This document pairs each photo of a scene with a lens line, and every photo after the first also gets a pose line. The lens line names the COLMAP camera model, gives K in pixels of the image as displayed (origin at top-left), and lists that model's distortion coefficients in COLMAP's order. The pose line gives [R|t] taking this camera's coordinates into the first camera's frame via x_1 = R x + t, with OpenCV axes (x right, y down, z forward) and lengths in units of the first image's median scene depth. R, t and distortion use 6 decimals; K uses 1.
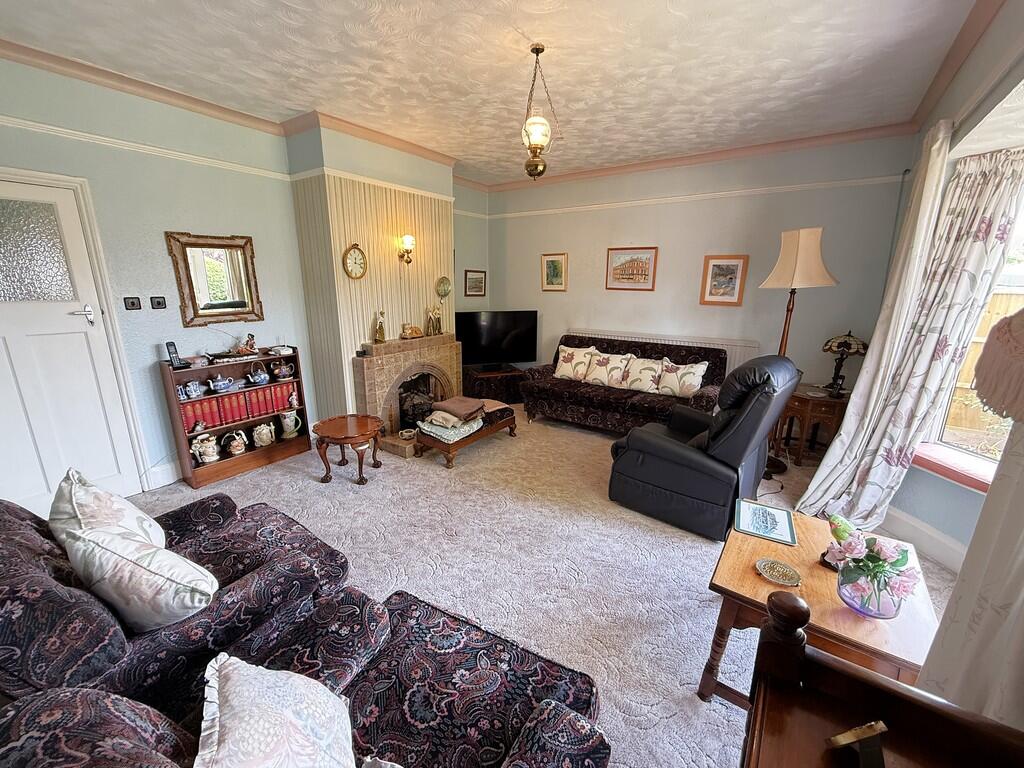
lens RADIAL K [[410.5, 0, 505.2], [0, 410.5, 389.2], [0, 0, 1]] dist [-0.000434, 0.000168]
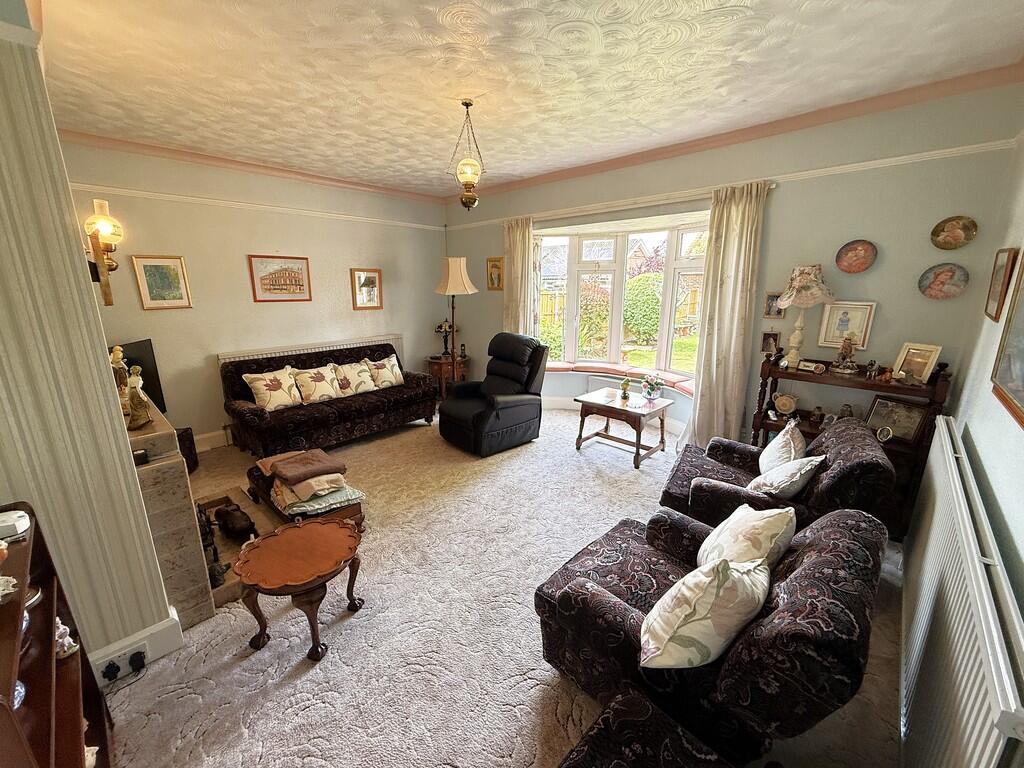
lens RADIAL K [[410.5, 0, 502.7], [0, 410.5, 388.0], [0, 0, 1]] dist [-0.000434, 0.000168]
pose [[0.144071, -0.250969, 0.957214, -0.660226], [0.260073, 0.942904, 0.208073, -0.138311], [-0.954780, 0.218968, 0.201115, 0.436067]]
